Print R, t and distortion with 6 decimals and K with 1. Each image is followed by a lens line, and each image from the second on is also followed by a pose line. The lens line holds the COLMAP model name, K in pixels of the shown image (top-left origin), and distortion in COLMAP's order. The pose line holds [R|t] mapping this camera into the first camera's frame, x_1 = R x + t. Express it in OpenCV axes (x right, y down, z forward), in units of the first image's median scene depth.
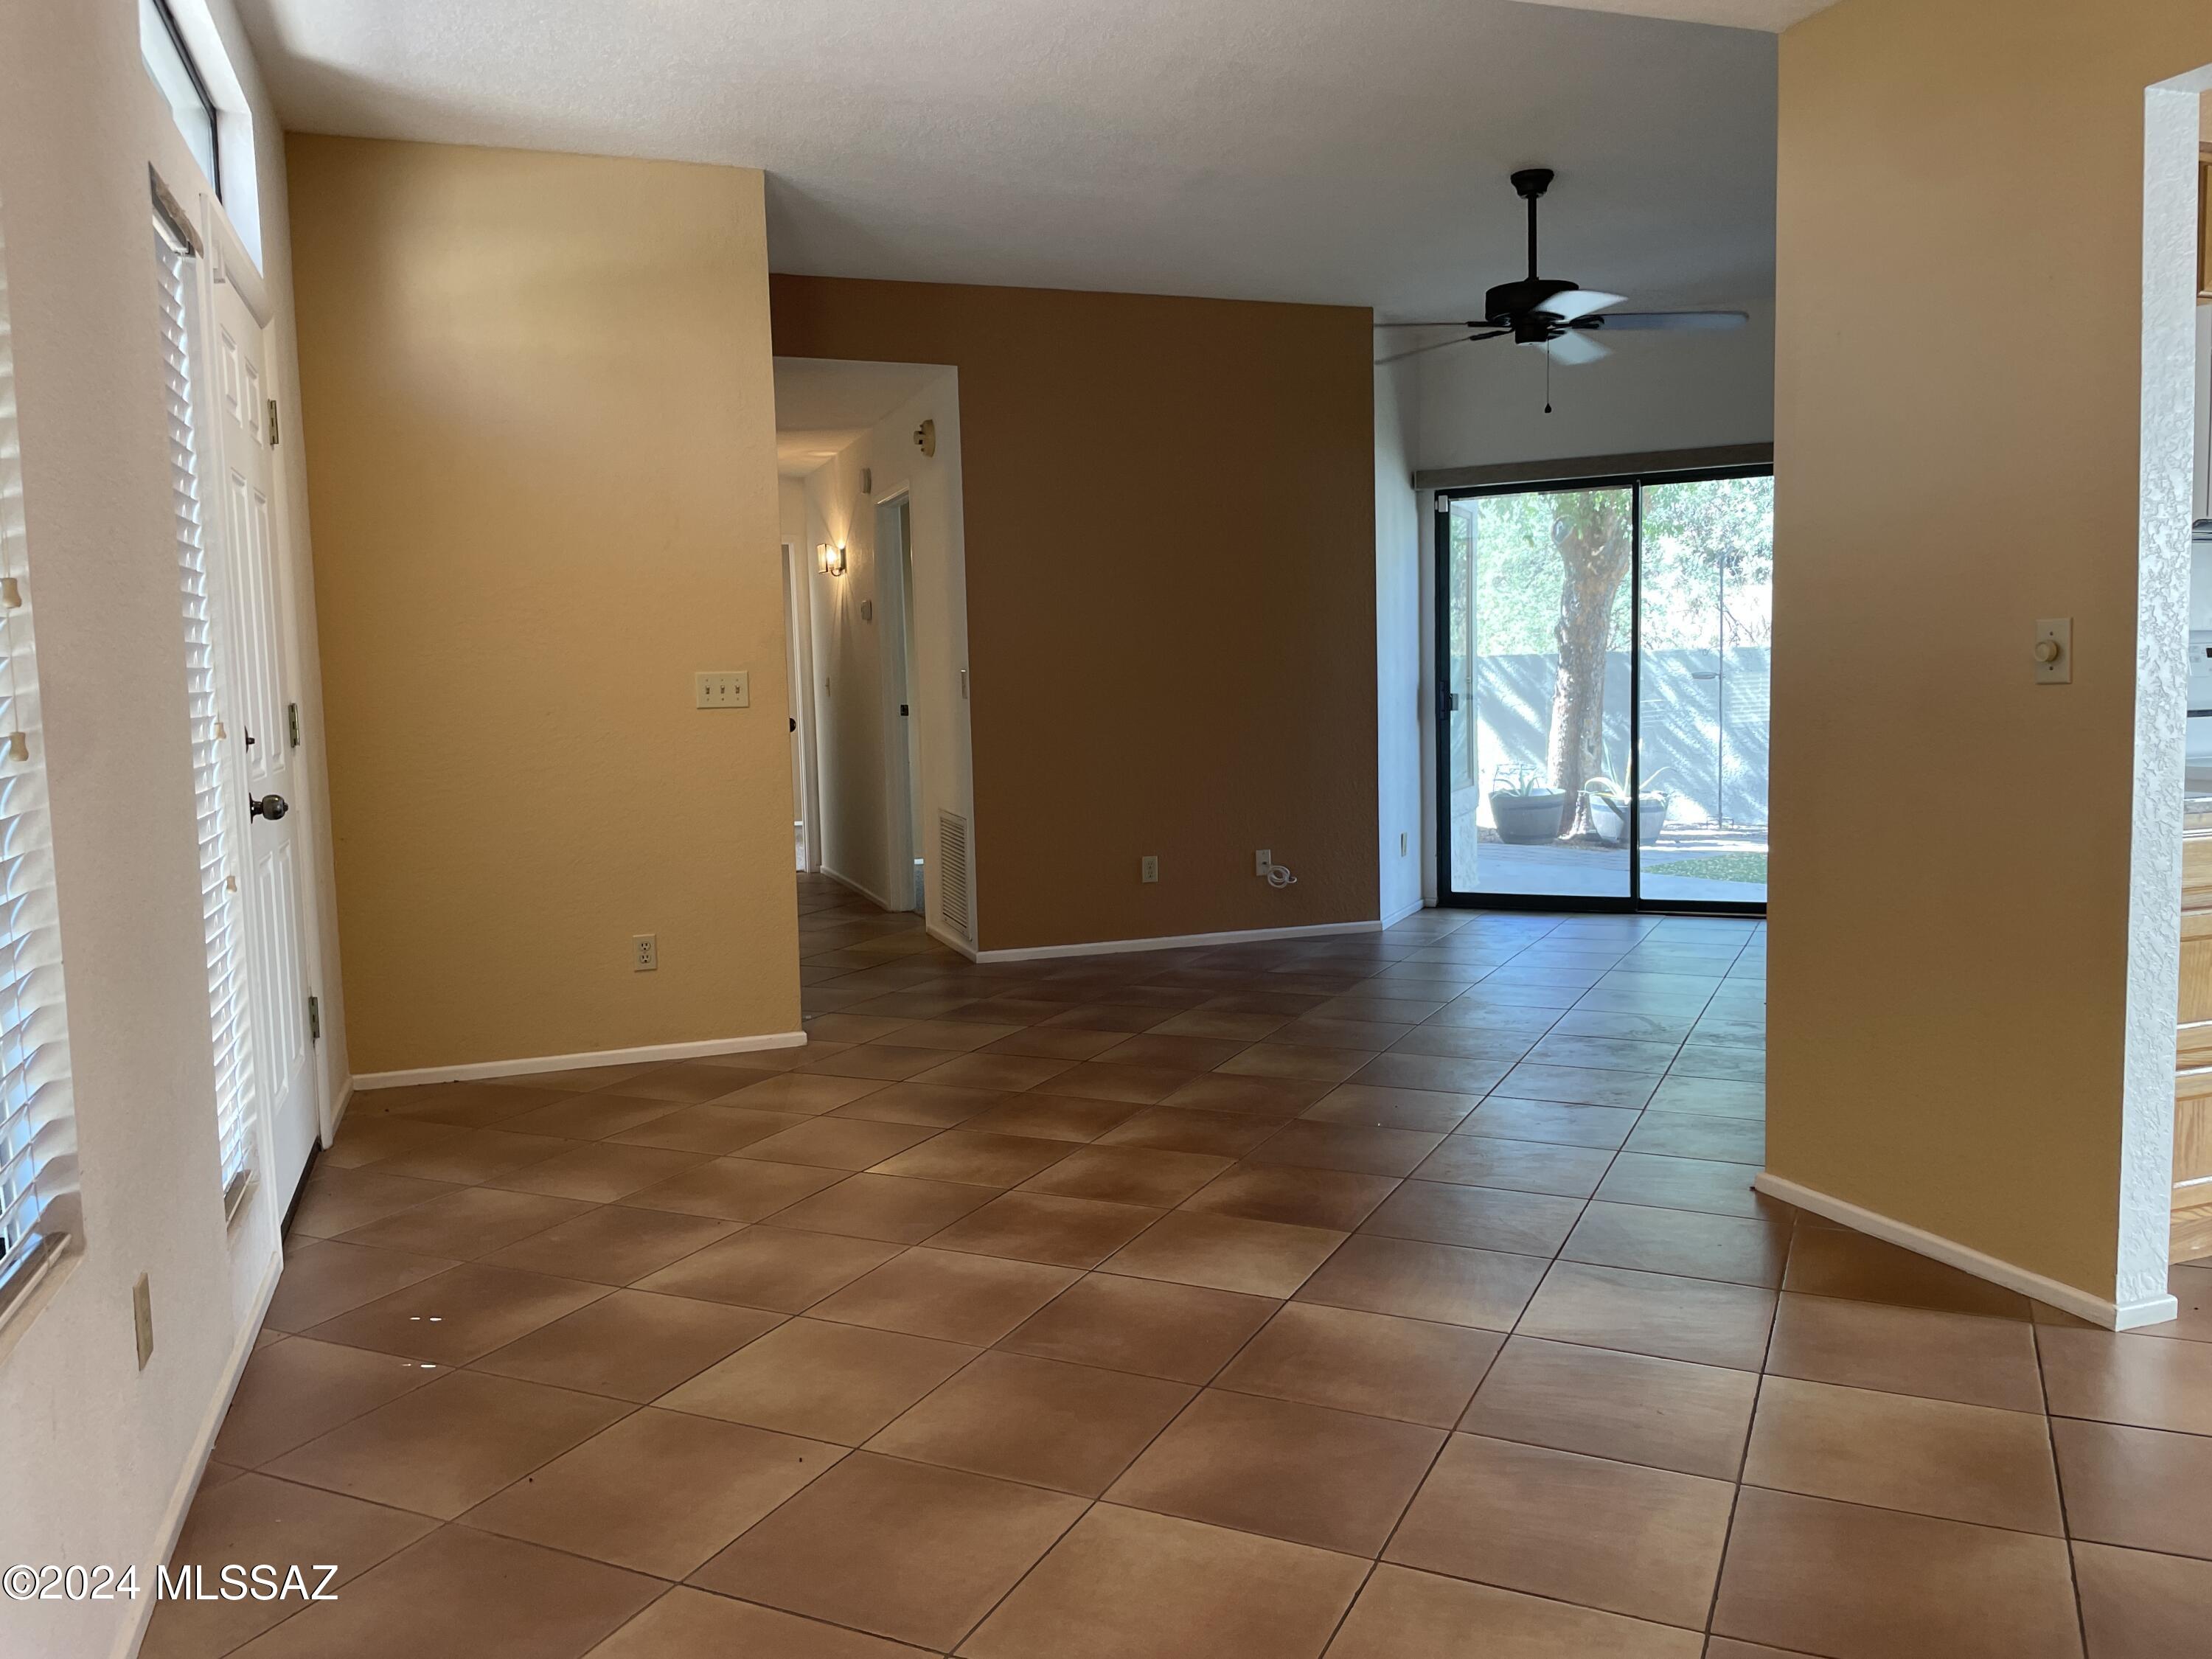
lens RADIAL K [[1669.3, 0, 1099.6], [0, 1669.3, 835.8], [0, 0, 1]] dist [0.079823, -0.107057]
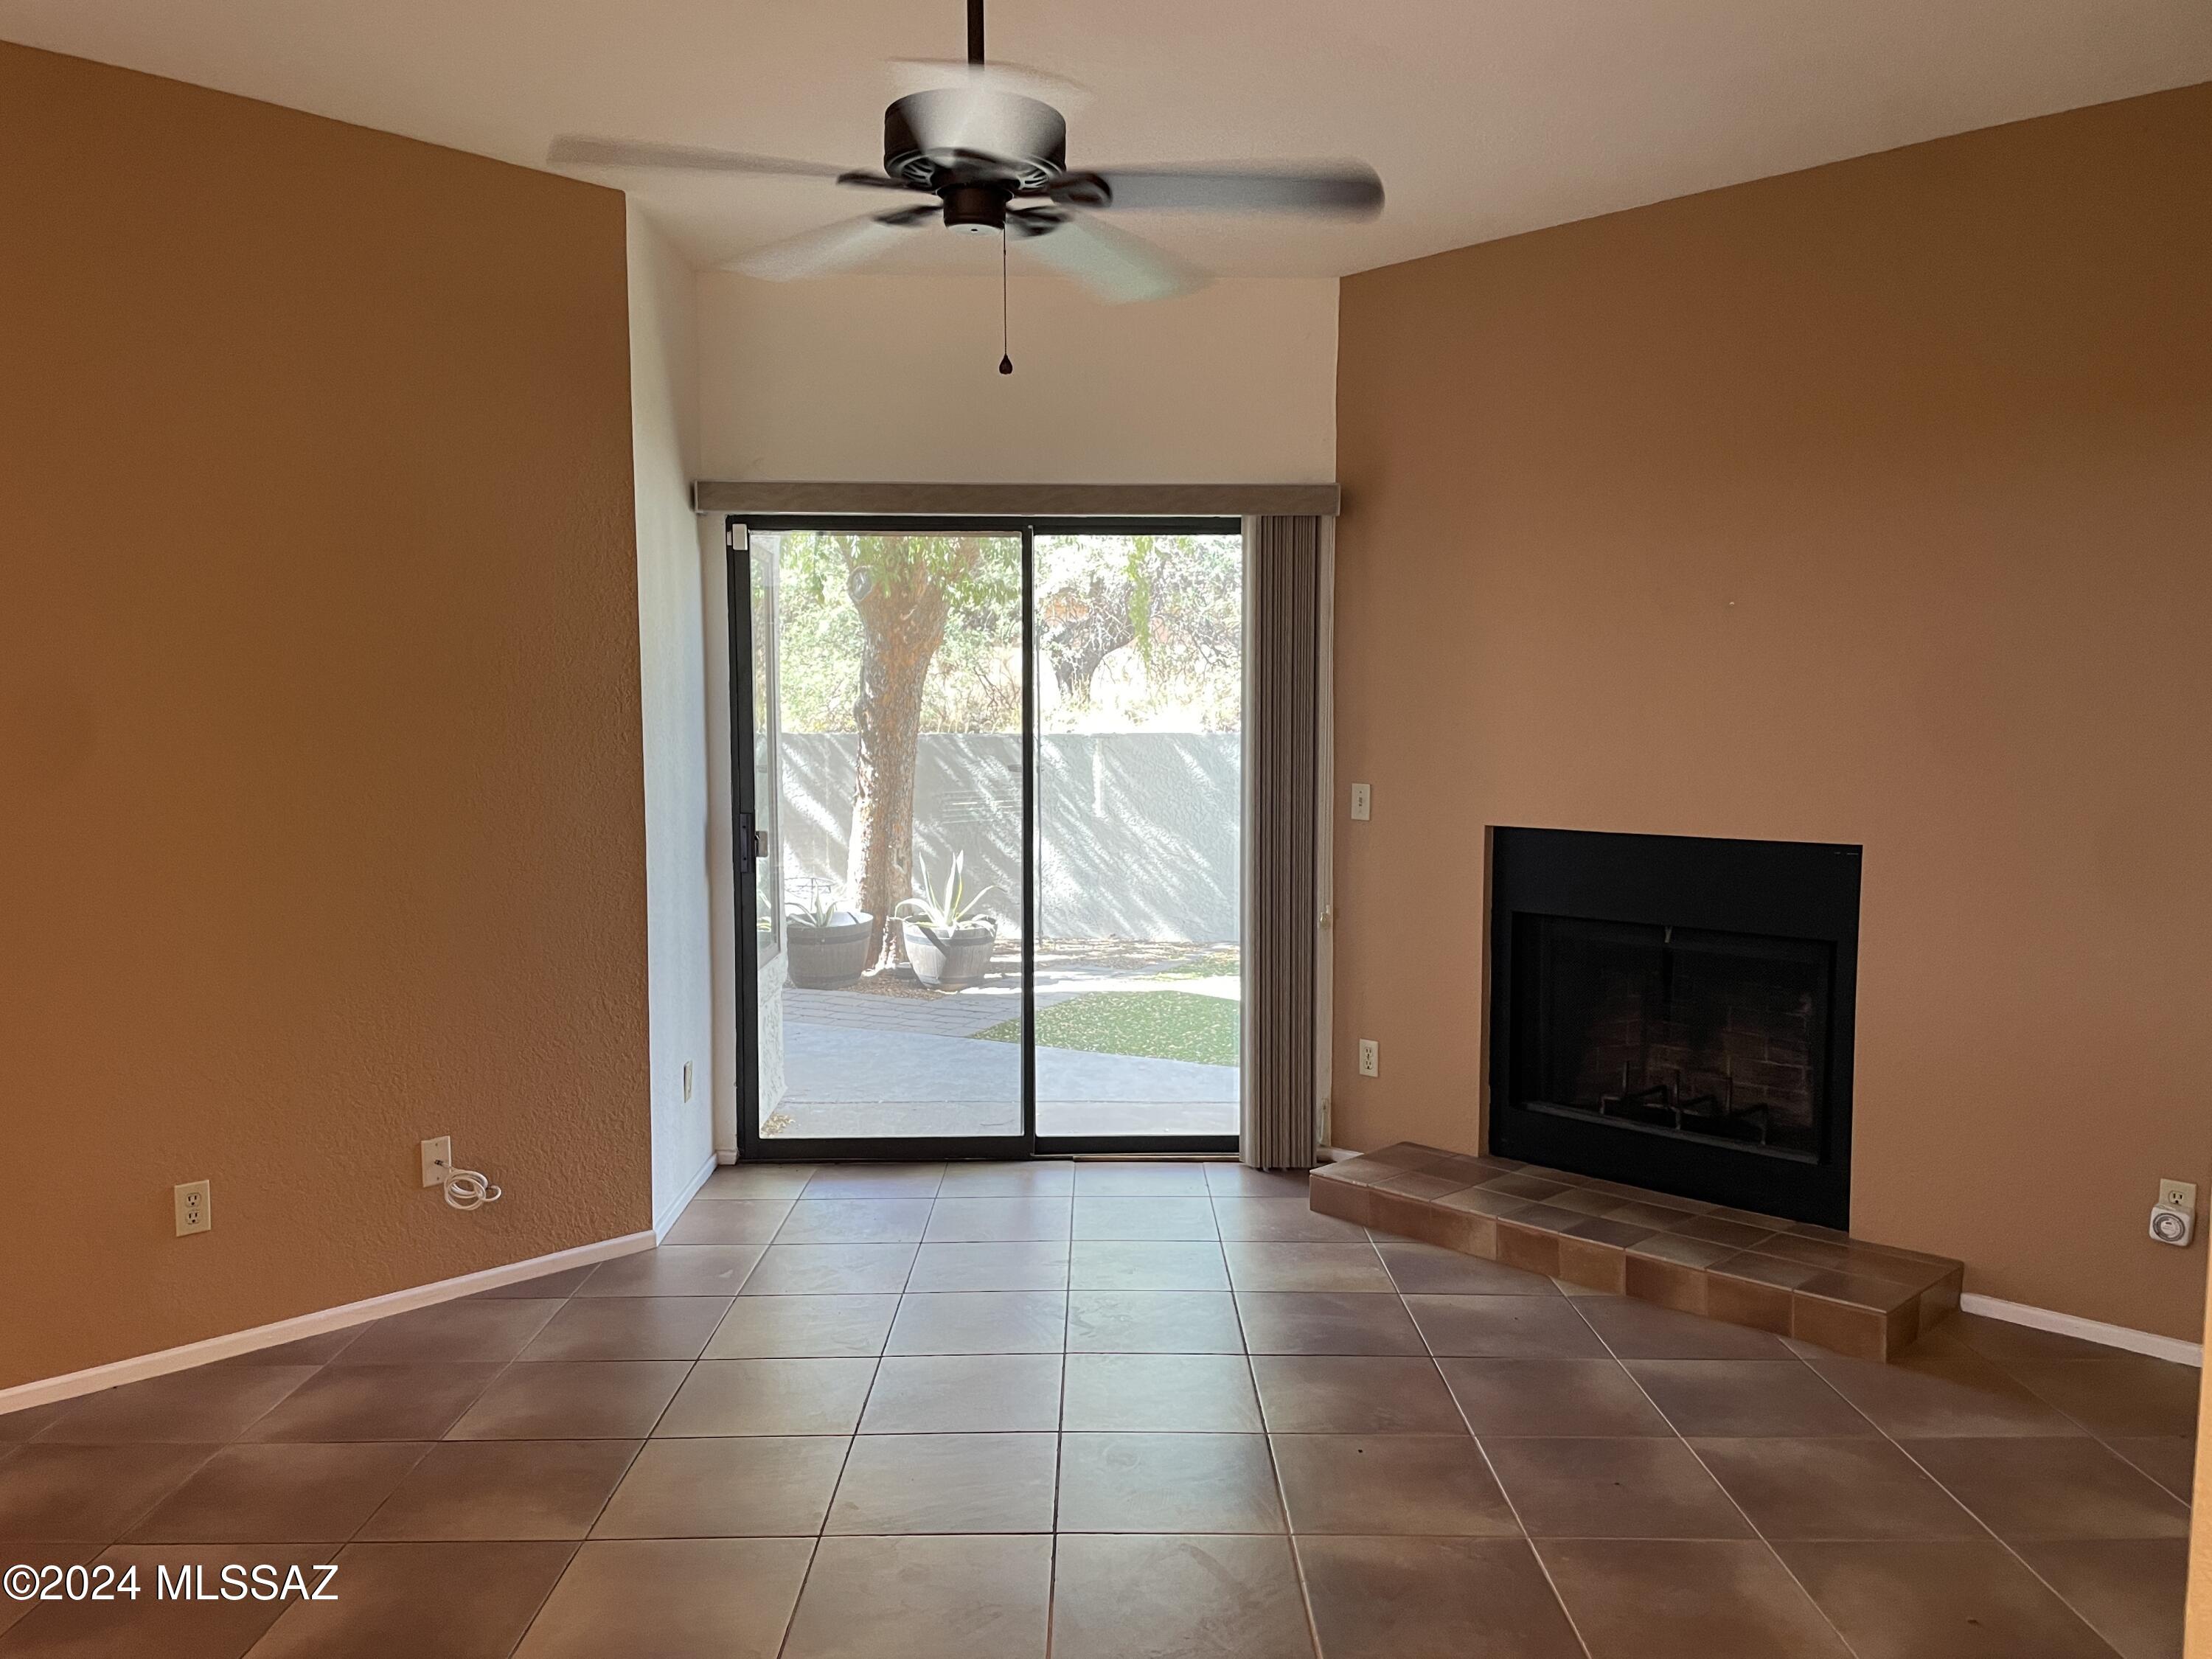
lens RADIAL K [[1669.3, 0, 1102.1], [0, 1669.3, 834.1], [0, 0, 1]] dist [0.079823, -0.107057]
pose [[0.898301, -0.005612, 0.439344, 0.068801], [0.015928, 0.999677, -0.019797, -0.102579], [-0.439091, 0.024781, 0.898101, 0.540384]]
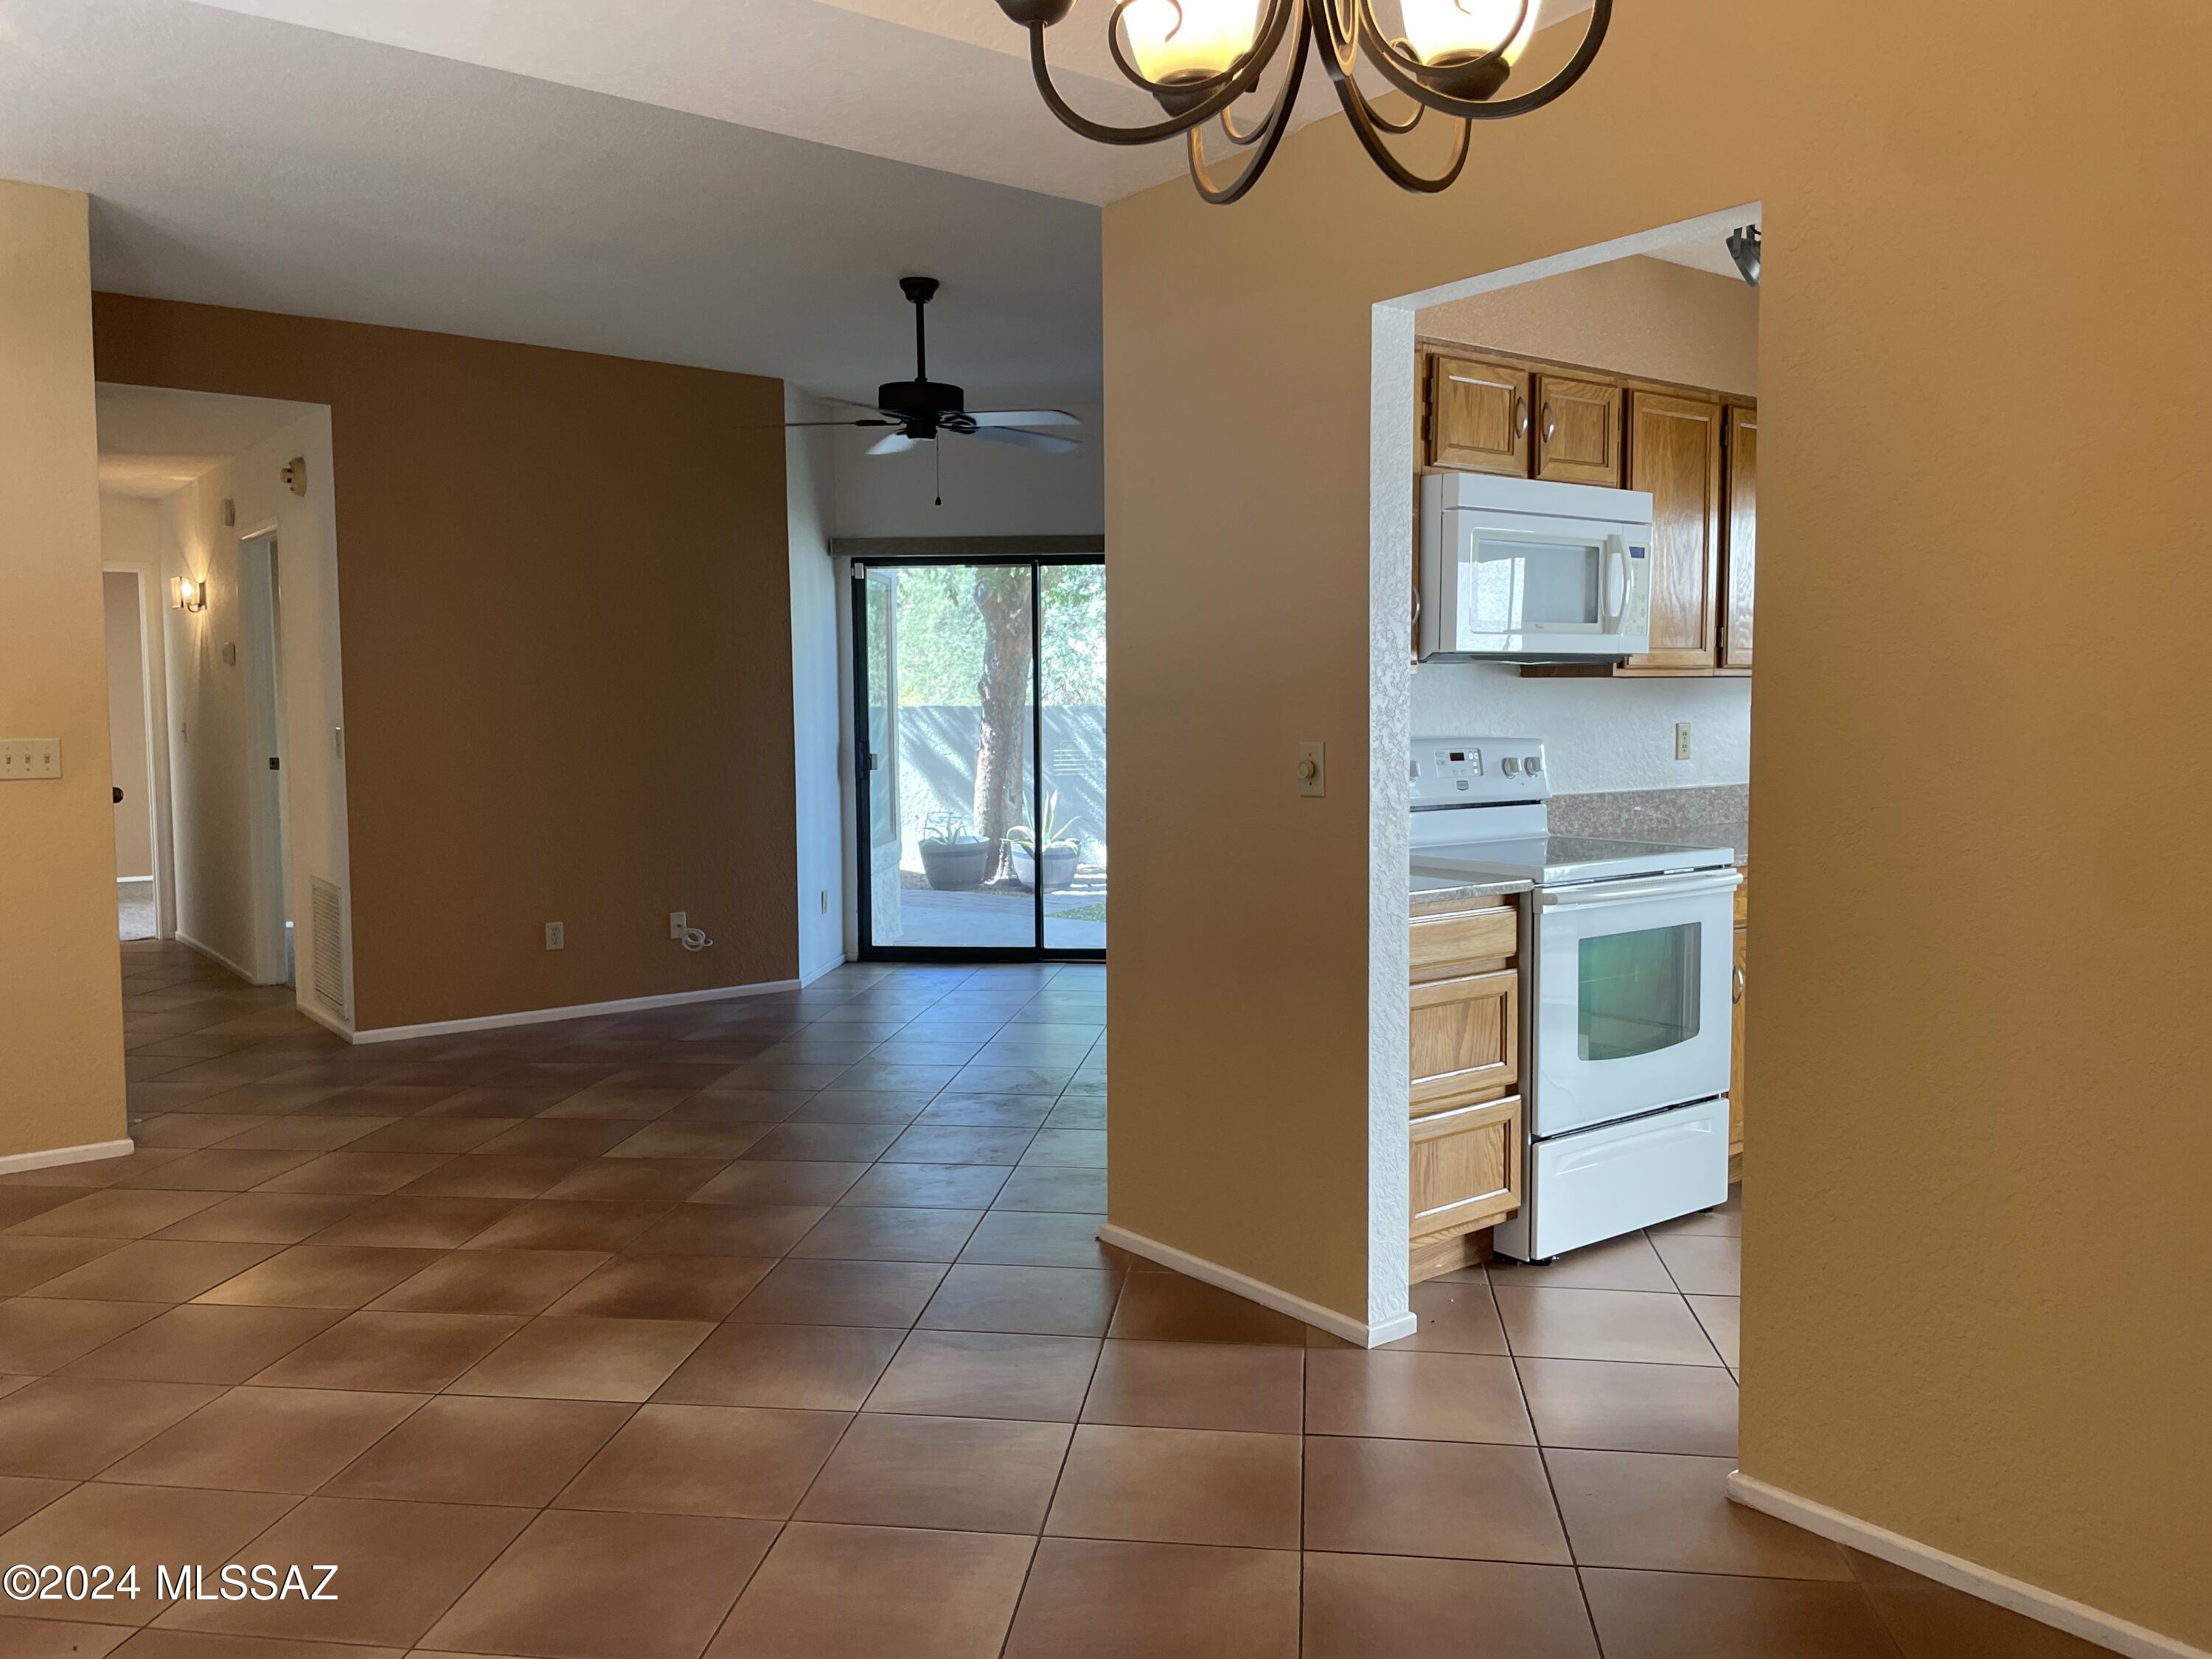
lens RADIAL K [[1669.3, 0, 1110.2], [0, 1669.3, 816.7], [0, 0, 1]] dist [0.079823, -0.107057]
pose [[0.947124, -0.002318, 0.320858, 0.029146], [0.011650, 0.999563, -0.027170, -0.024290], [-0.320655, 0.029471, 0.946737, -0.031367]]
